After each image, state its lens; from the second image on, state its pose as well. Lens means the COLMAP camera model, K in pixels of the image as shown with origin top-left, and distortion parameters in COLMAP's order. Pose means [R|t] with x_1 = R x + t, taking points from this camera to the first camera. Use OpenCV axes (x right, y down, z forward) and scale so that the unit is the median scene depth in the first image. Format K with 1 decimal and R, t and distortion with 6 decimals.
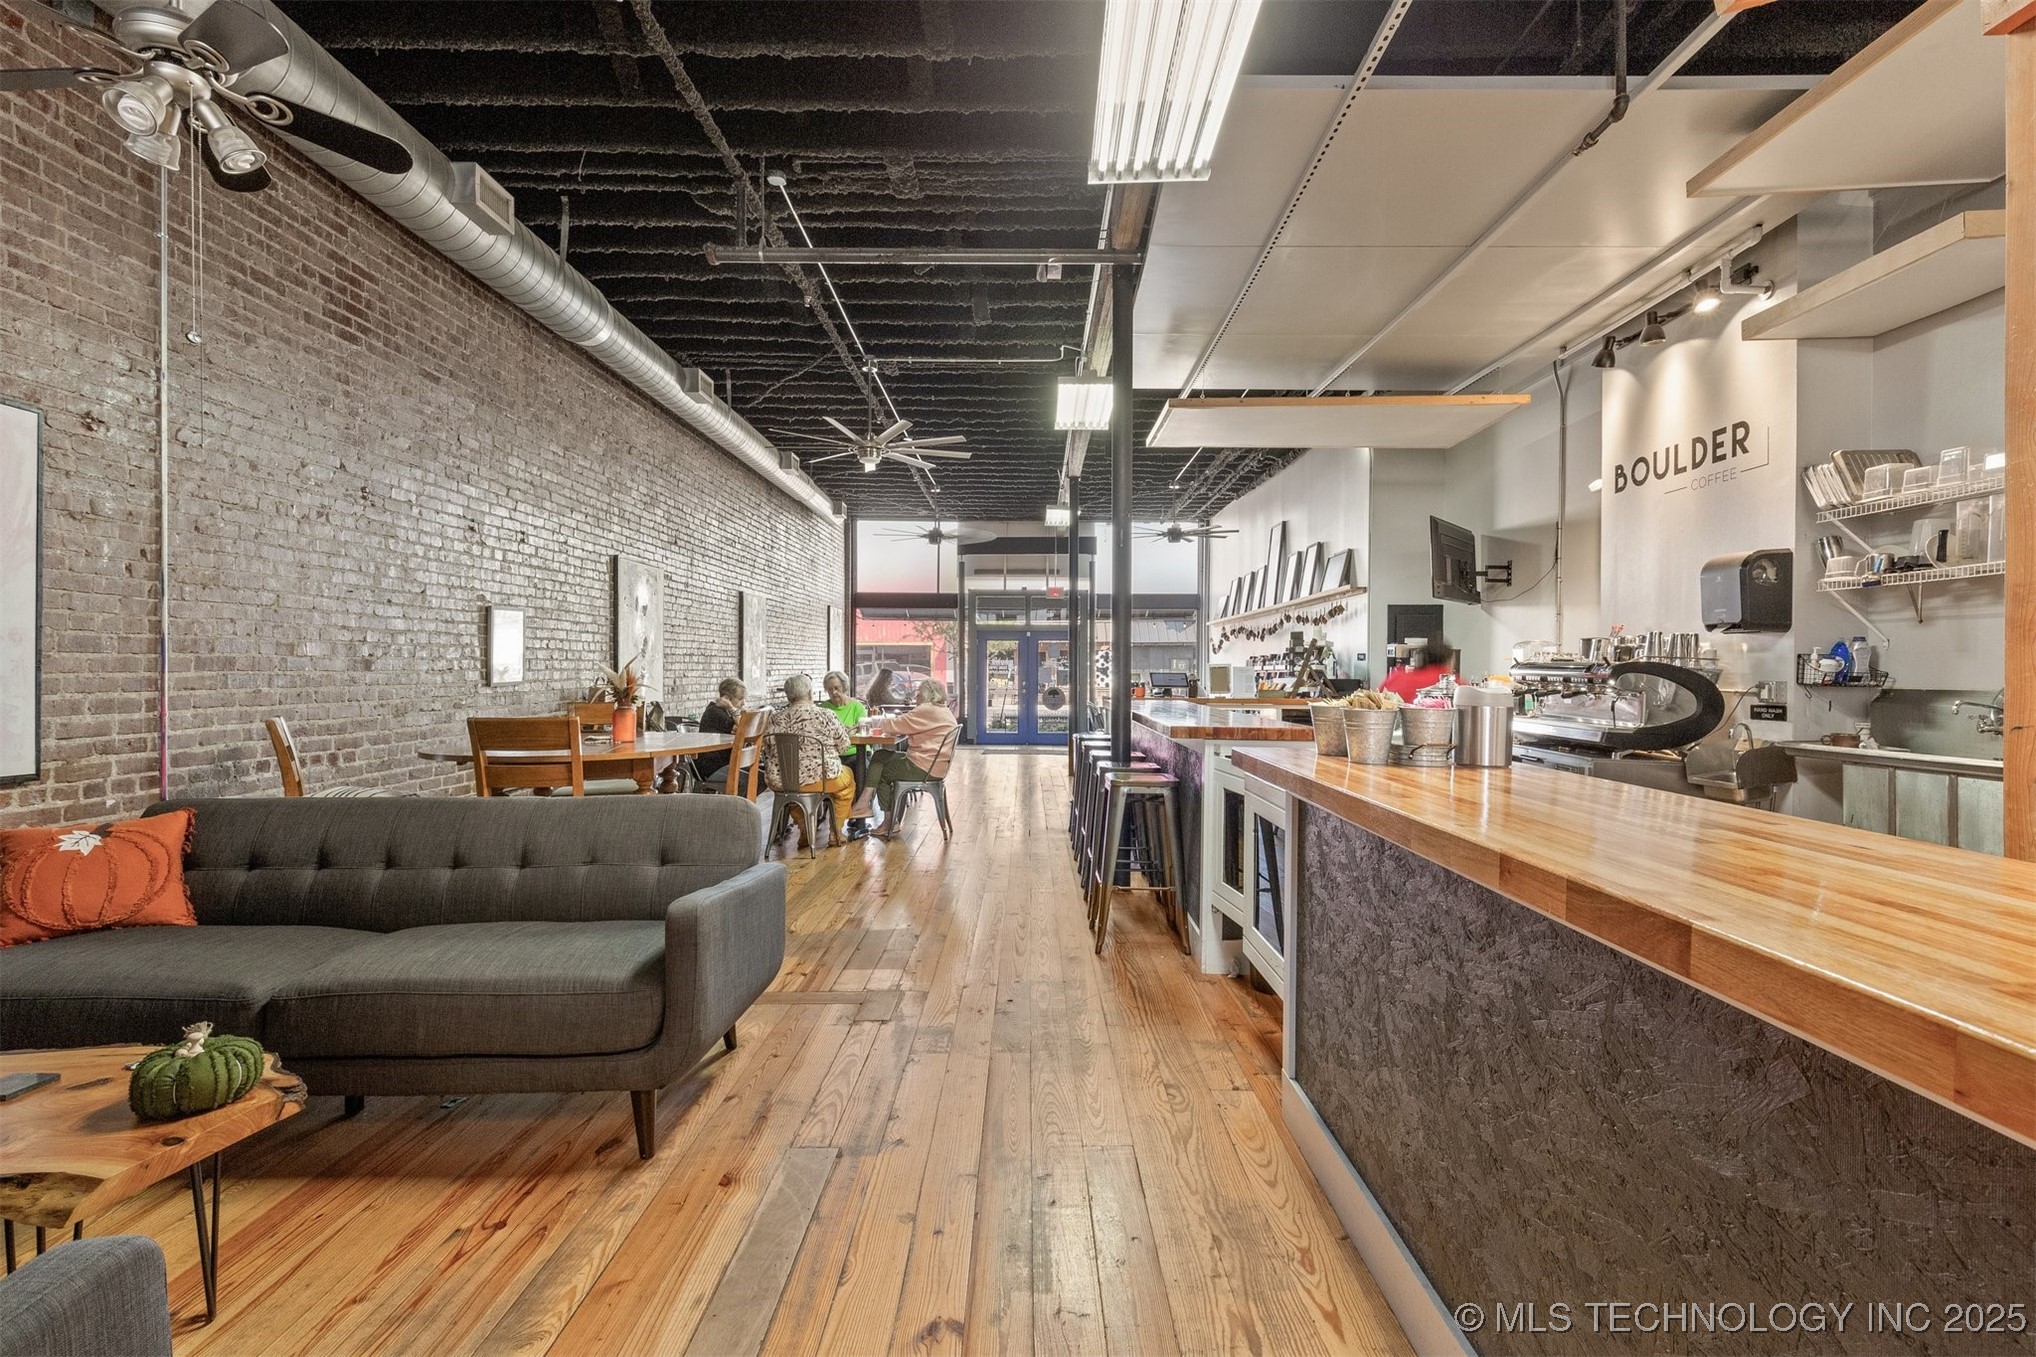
lens RADIAL K [[944.7, 0, 1025.6], [0, 944.7, 676.2], [0, 0, 1]] dist [-0.002467, -0.000088]
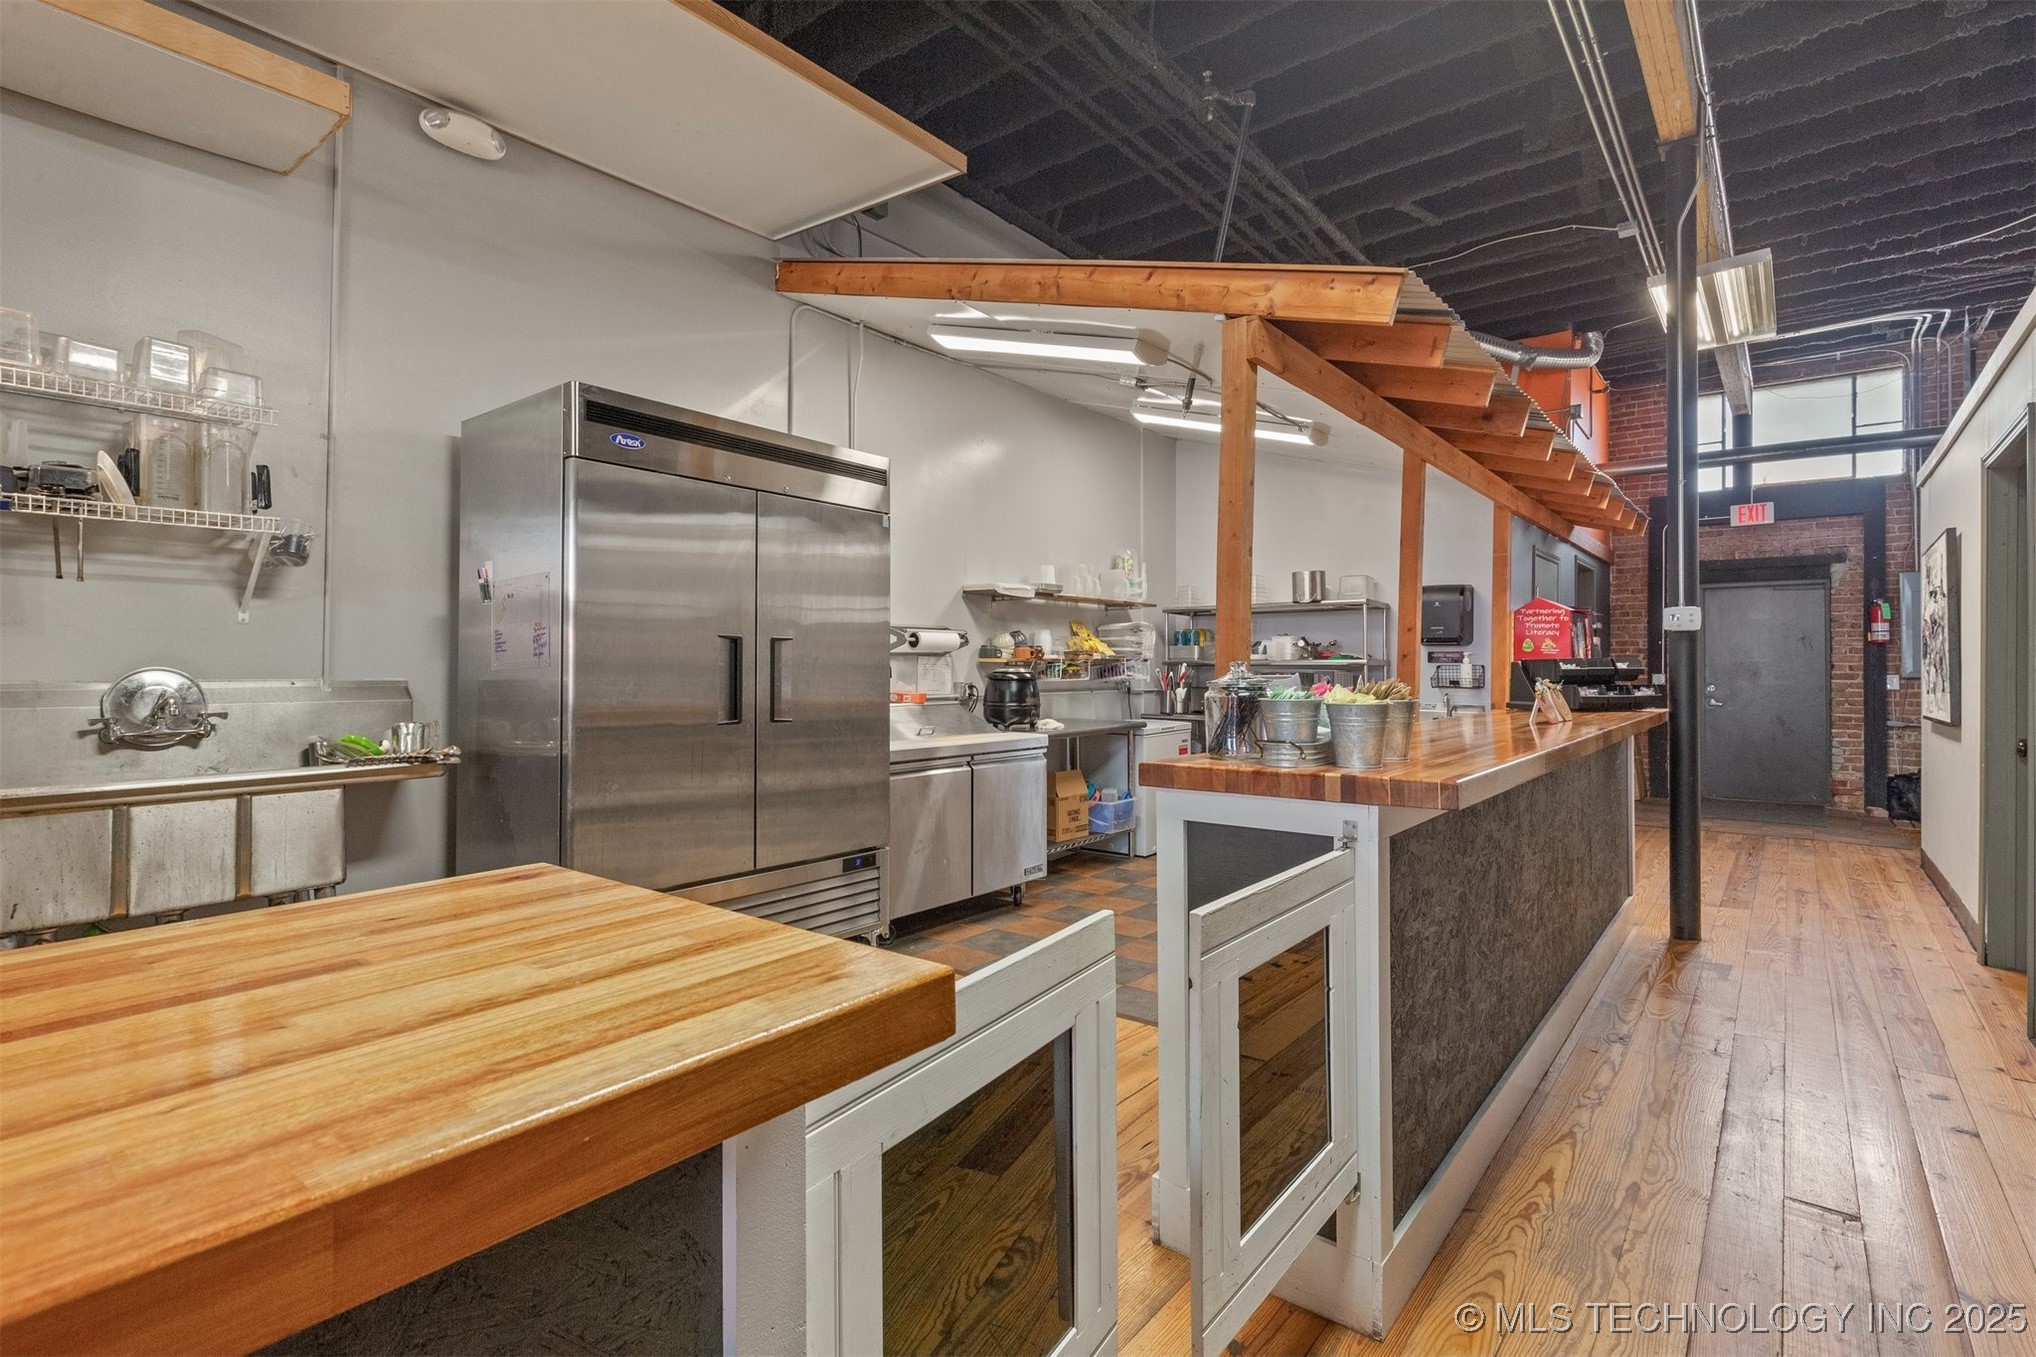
lens RADIAL K [[944.7, 0, 1031.8], [0, 944.7, 666.4], [0, 0, 1]] dist [-0.002467, -0.000088]
pose [[-0.781693, -0.004932, 0.623643, 0.021241], [0.001459, 0.999952, 0.009738, -0.001556], [-0.623661, 0.008522, -0.781648, 0.602567]]
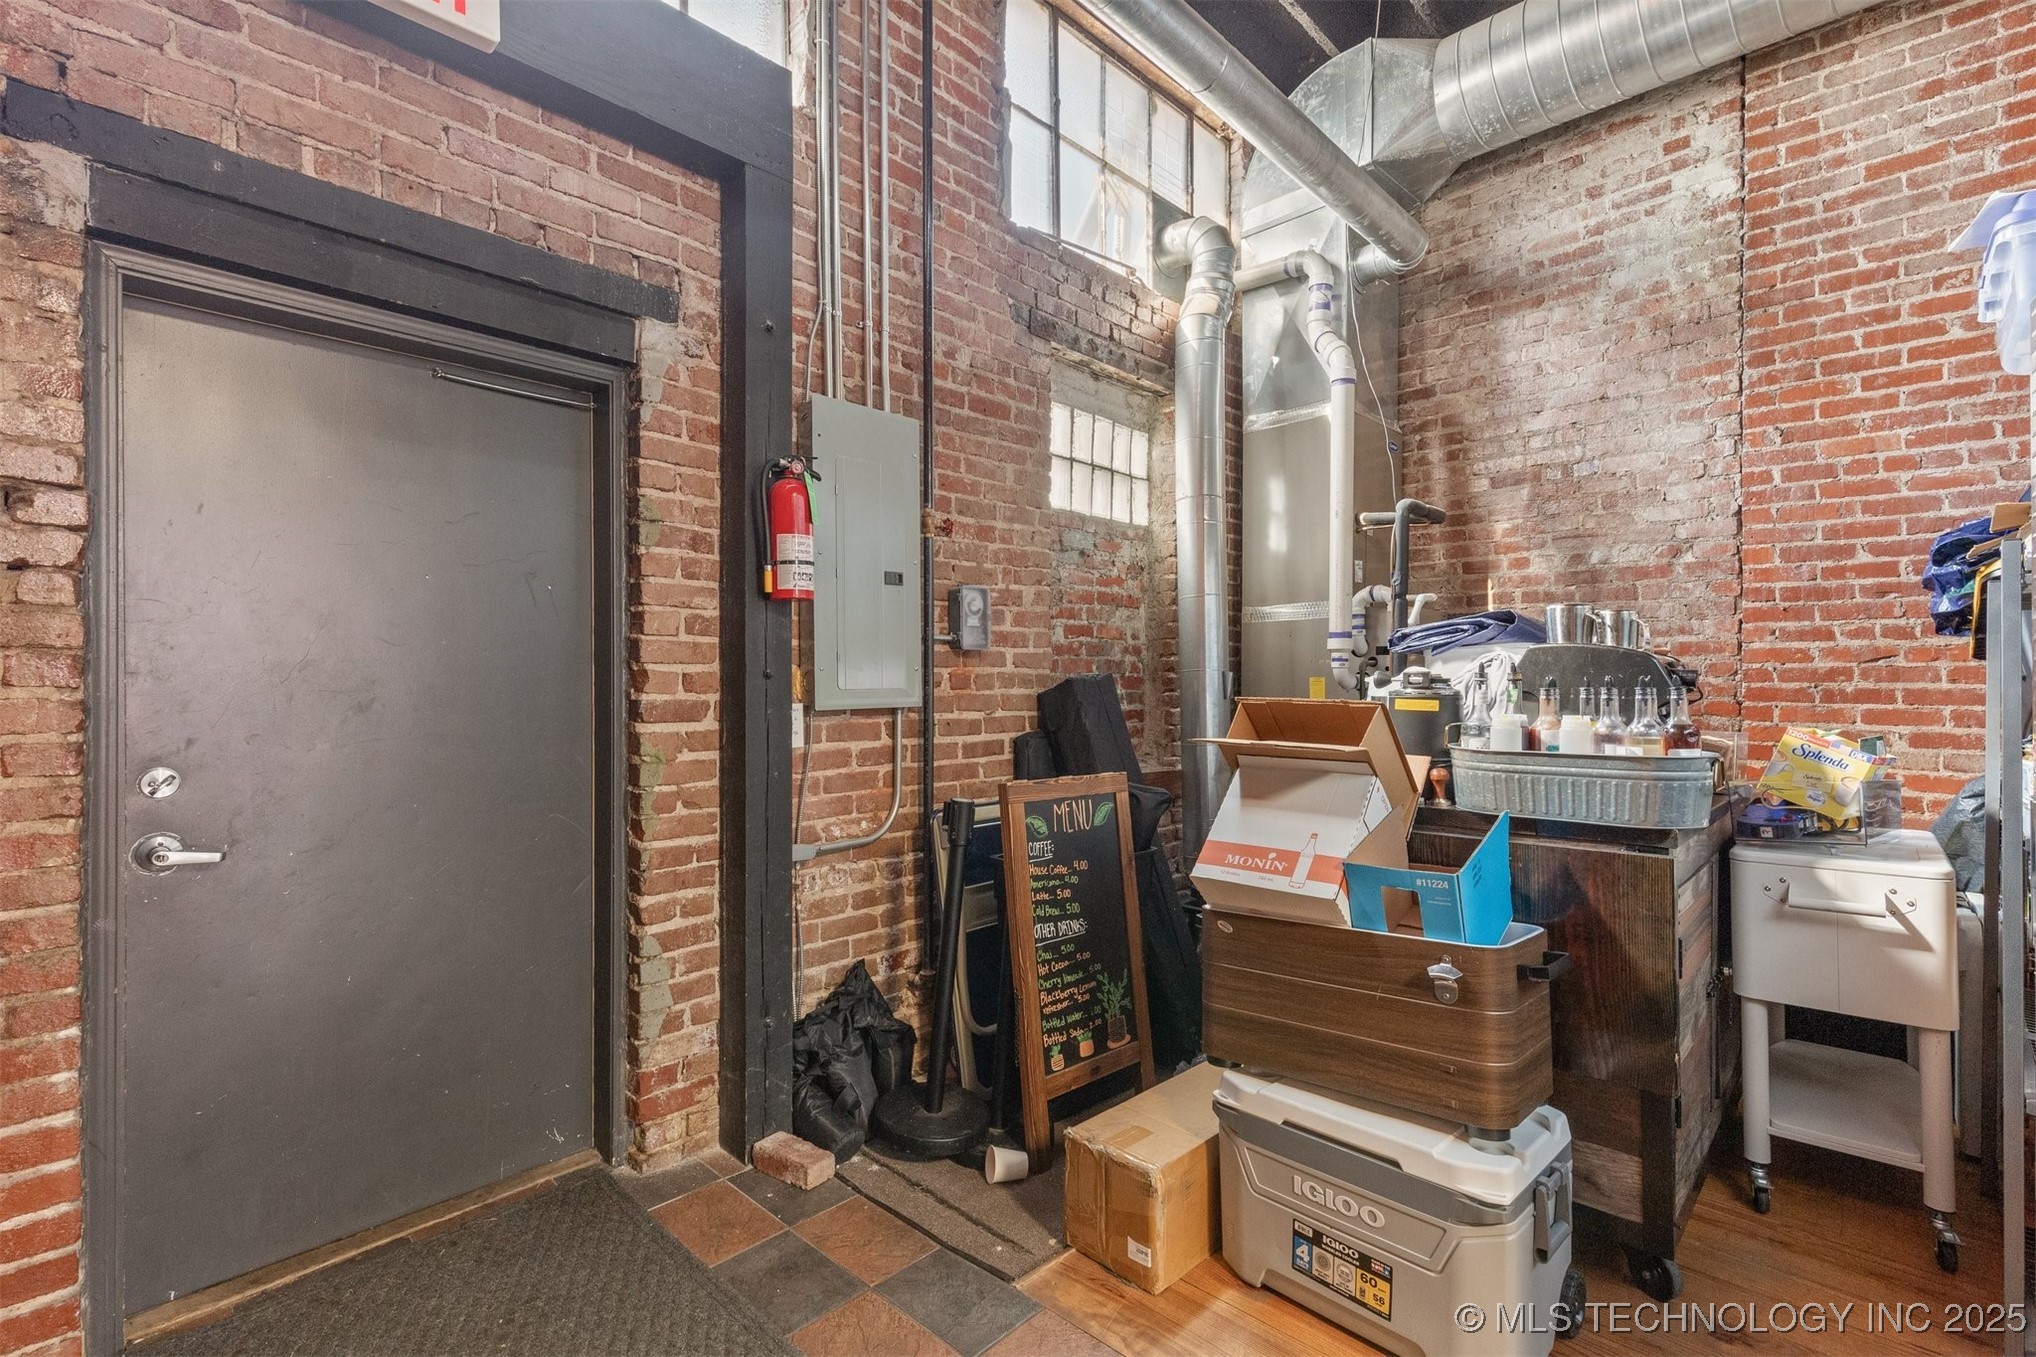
lens RADIAL K [[944.7, 0, 1026.3], [0, 944.7, 676.8], [0, 0, 1]] dist [-0.002467, -0.000088]
pose [[-0.683689, -0.004597, -0.729759, 0.194359], [-0.003335, 0.999989, -0.003175, 0.020651], [0.729766, 0.000264, -0.683697, -1.406167]]
